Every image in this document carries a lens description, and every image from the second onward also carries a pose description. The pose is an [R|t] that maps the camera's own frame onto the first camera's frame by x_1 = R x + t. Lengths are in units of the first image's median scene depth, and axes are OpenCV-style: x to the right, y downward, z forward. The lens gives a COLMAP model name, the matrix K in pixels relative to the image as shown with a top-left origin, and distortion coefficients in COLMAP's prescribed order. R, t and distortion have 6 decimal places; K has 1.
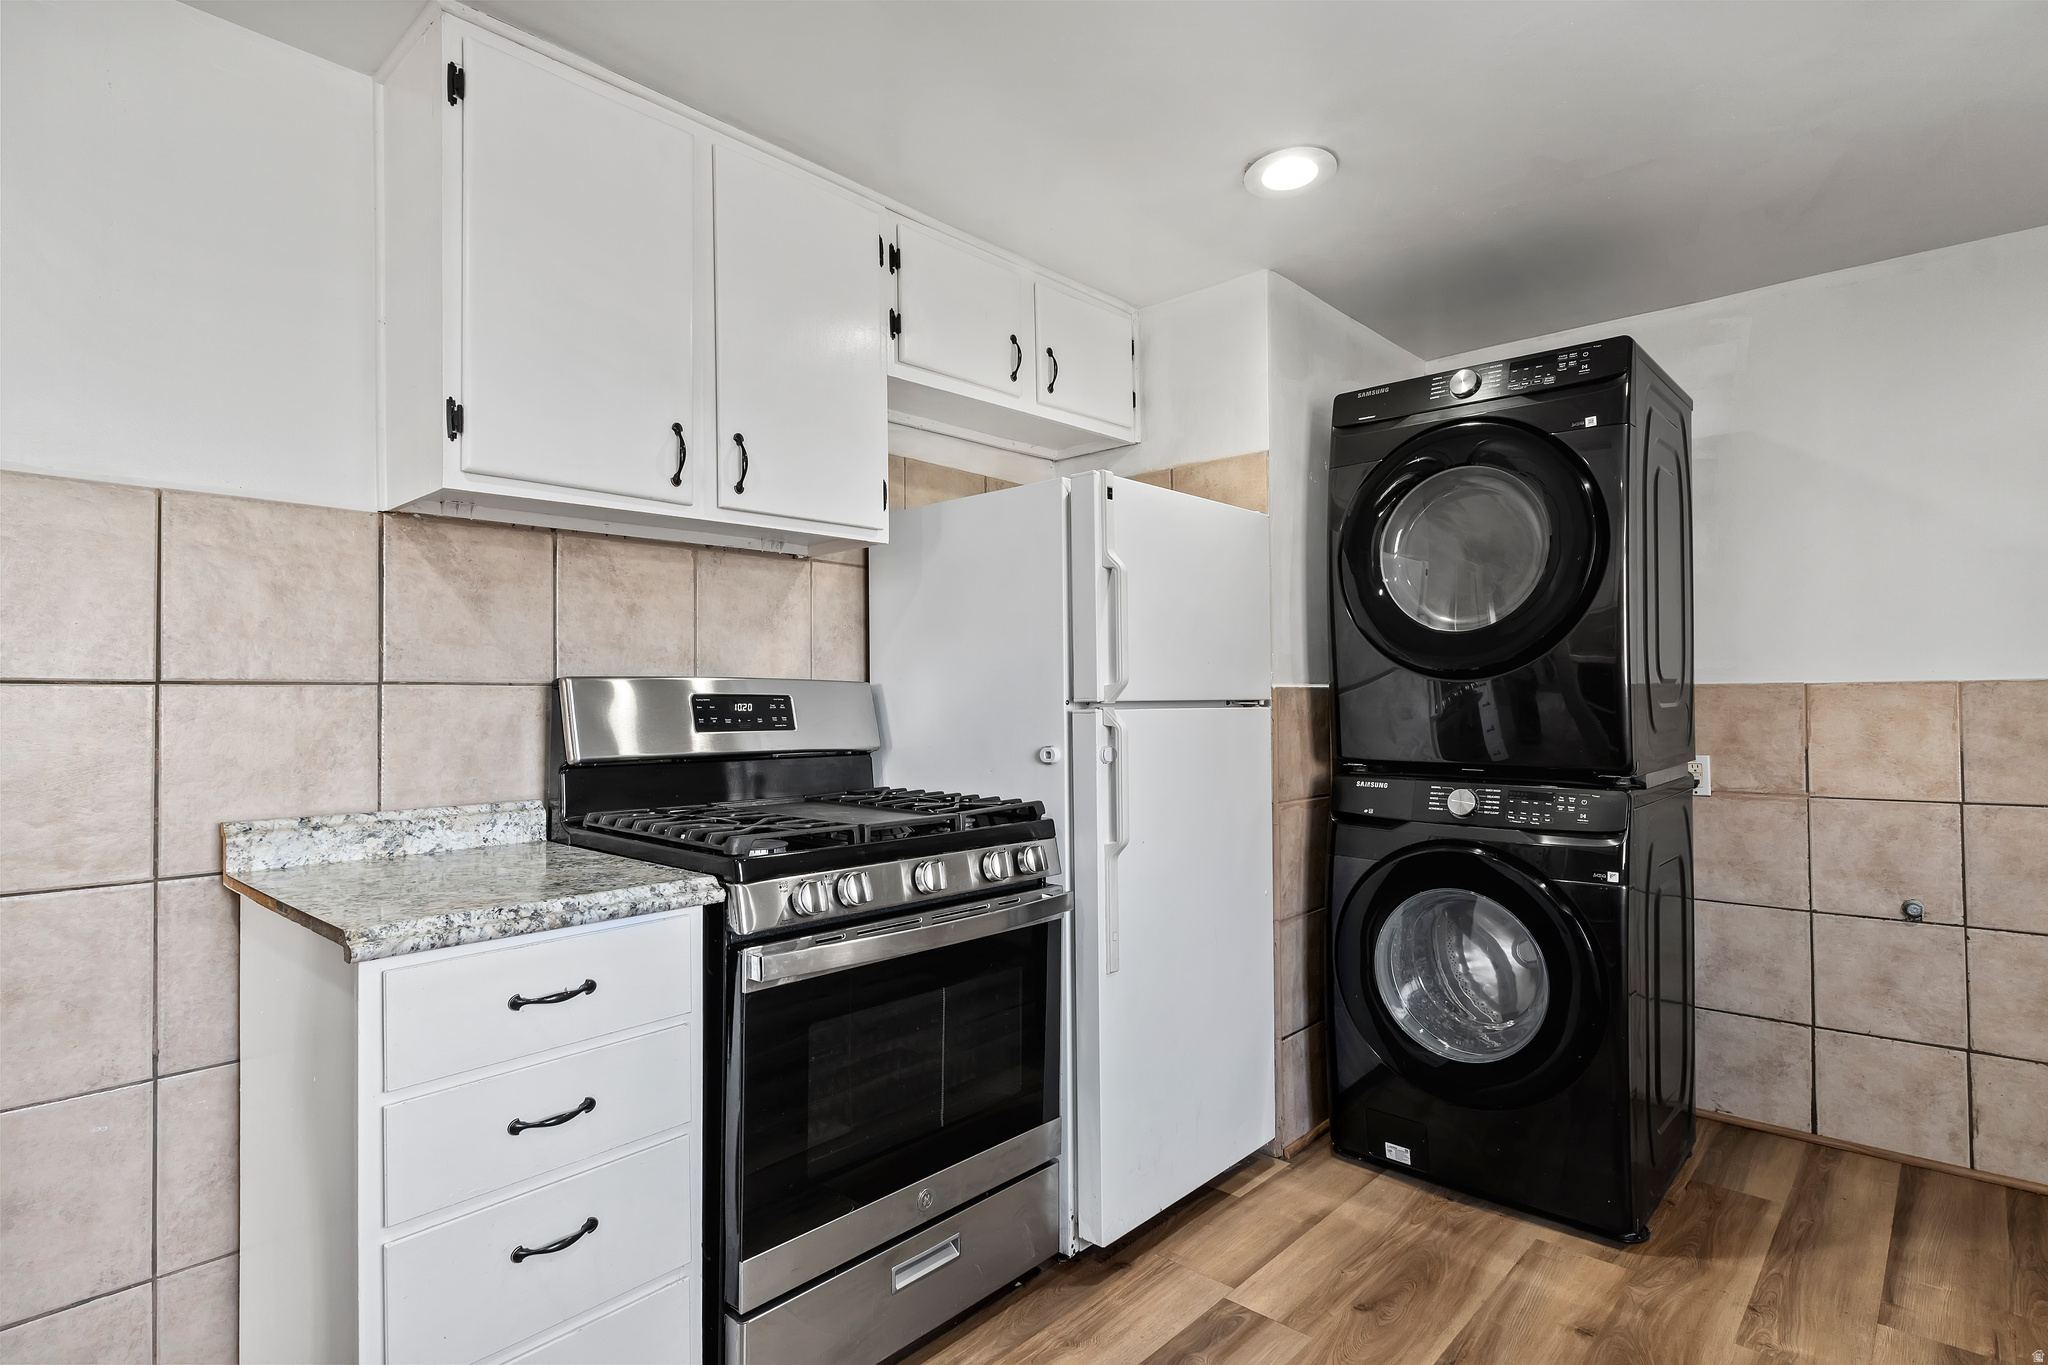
lens RADIAL K [[1069.1, 0, 1031.0], [0, 1069.1, 692.3], [0, 0, 1]] dist [0.003426, -0.000139]
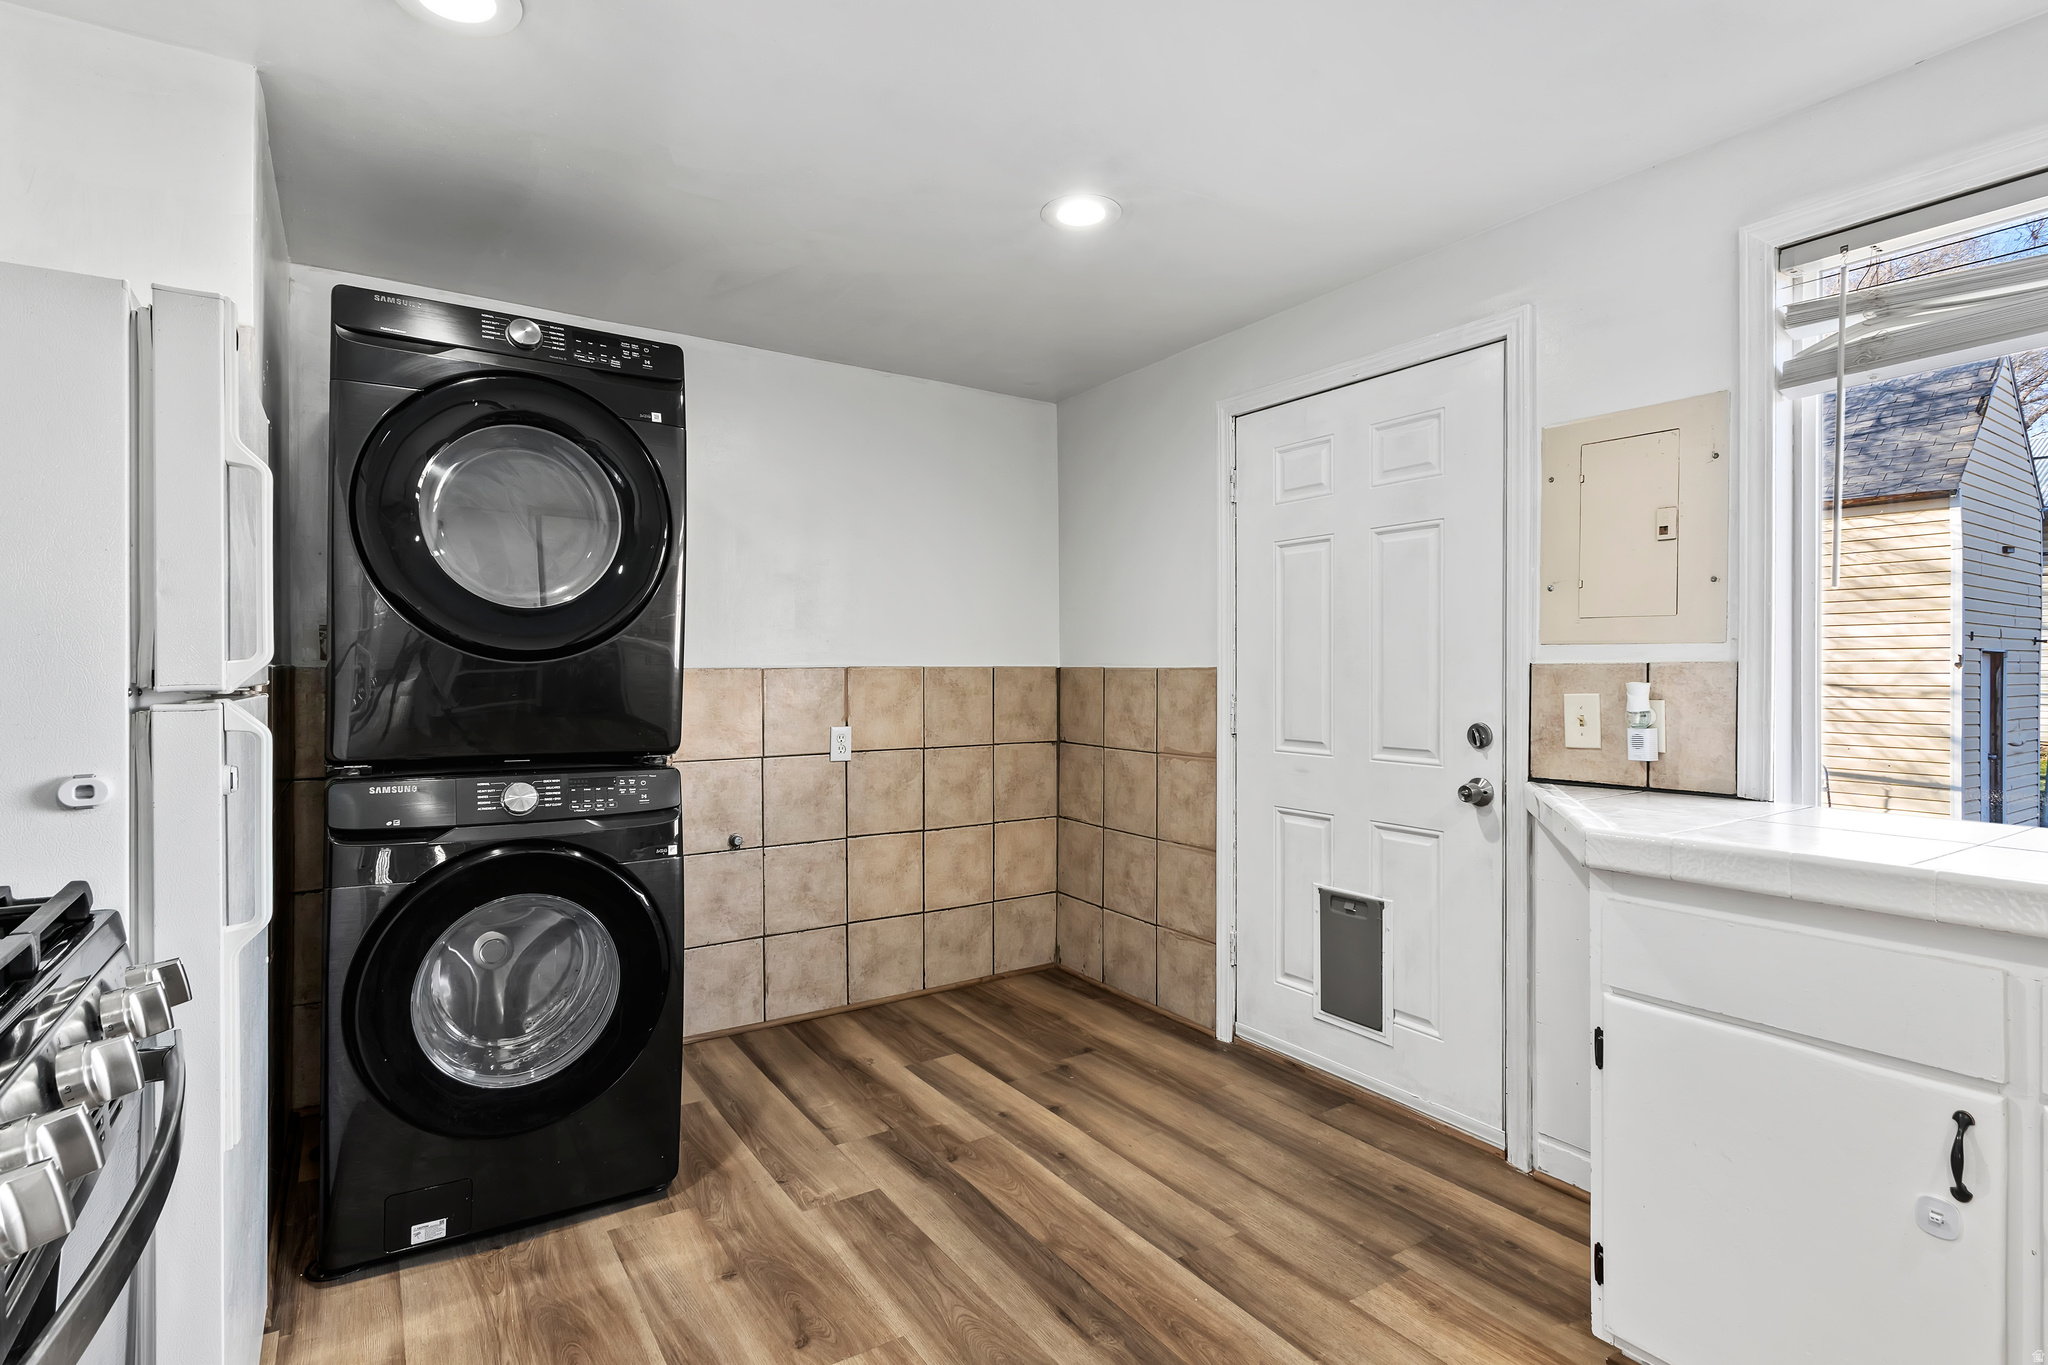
lens RADIAL K [[996.9, 0, 1021.1], [0, 996.9, 674.8], [0, 0, 1]] dist [0.002996, 0.000532]
pose [[0.266465, 0.002743, 0.963841, -0.302140], [-0.001623, 0.999996, -0.002397, 0.000437], [-0.963843, -0.000925, 0.266468, 0.375150]]
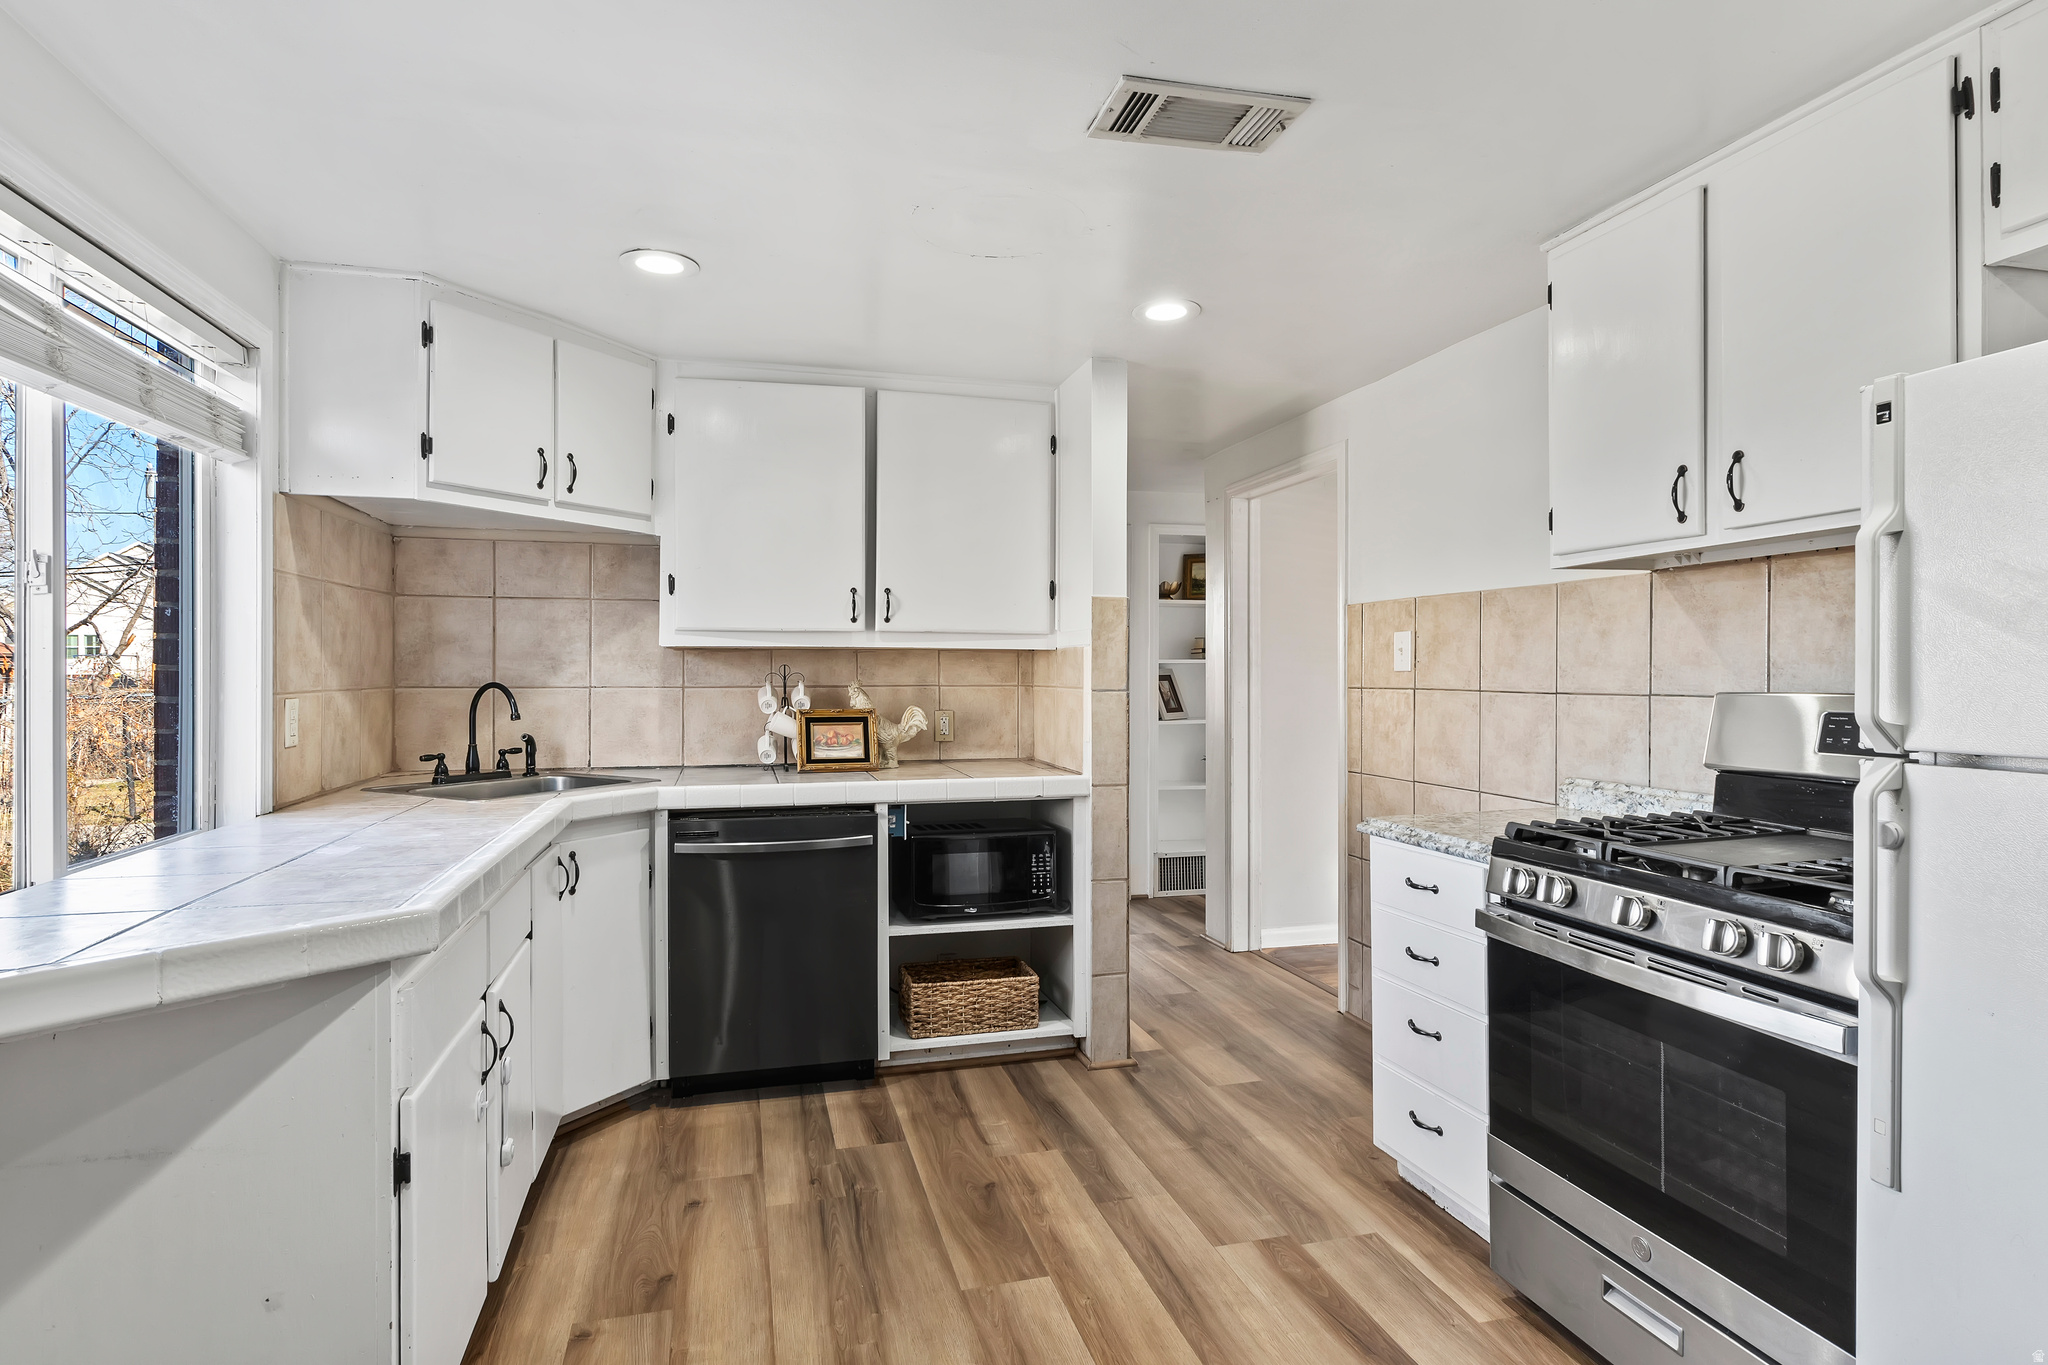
lens RADIAL K [[1069.1, 0, 1018.9], [0, 1069.1, 678.5], [0, 0, 1]] dist [0.003426, -0.000139]
pose [[-0.549277, 0.003377, -0.835634, 1.066603], [-0.002816, 0.999979, 0.005892, -0.038219], [0.835636, 0.005590, -0.549255, 1.152083]]
